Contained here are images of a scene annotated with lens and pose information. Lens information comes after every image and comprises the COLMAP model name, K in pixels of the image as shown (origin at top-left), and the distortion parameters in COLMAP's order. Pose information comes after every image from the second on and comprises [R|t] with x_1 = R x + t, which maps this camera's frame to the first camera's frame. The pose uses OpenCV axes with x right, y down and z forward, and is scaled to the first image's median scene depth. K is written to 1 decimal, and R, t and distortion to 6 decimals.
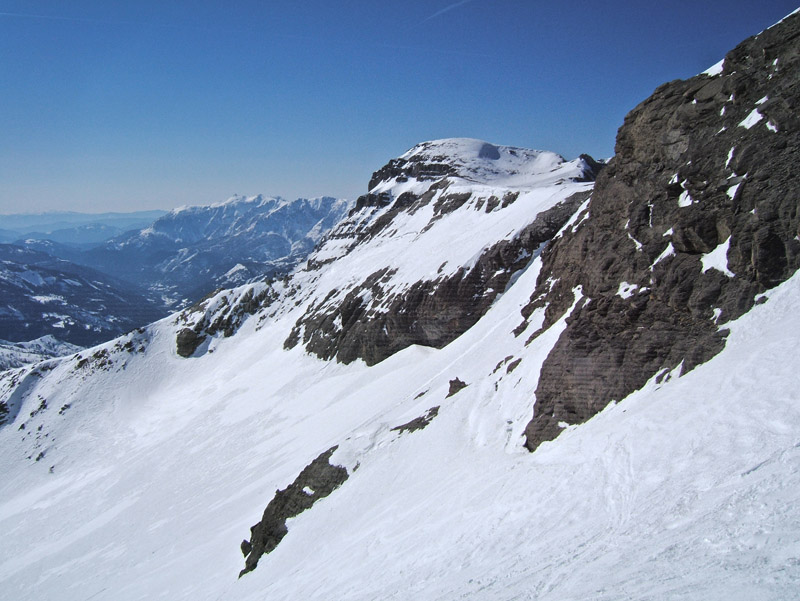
lens RADIAL K [[773.5, 0, 403.8], [0, 773.5, 299.9], [0, 0, 1]] dist [-0.096863, 0.000000]
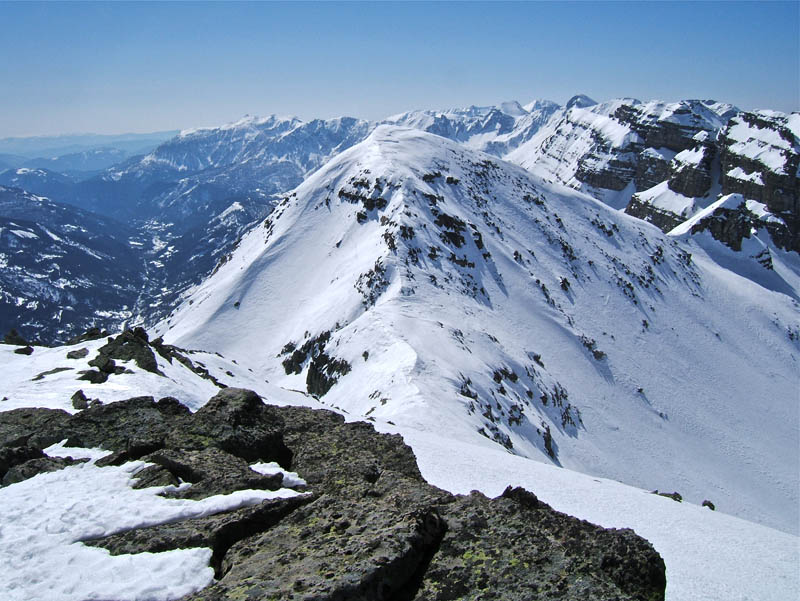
lens RADIAL K [[773.5, 0, 400.0], [0, 773.5, 300.0], [0, 0, 1]] dist [-0.096863, 0.000000]
pose [[0.999009, 0.000296, -0.044499, 0.000437], [0.004432, 0.994343, 0.106122, -0.018935], [0.044279, -0.106214, 0.993357, 0.109054]]
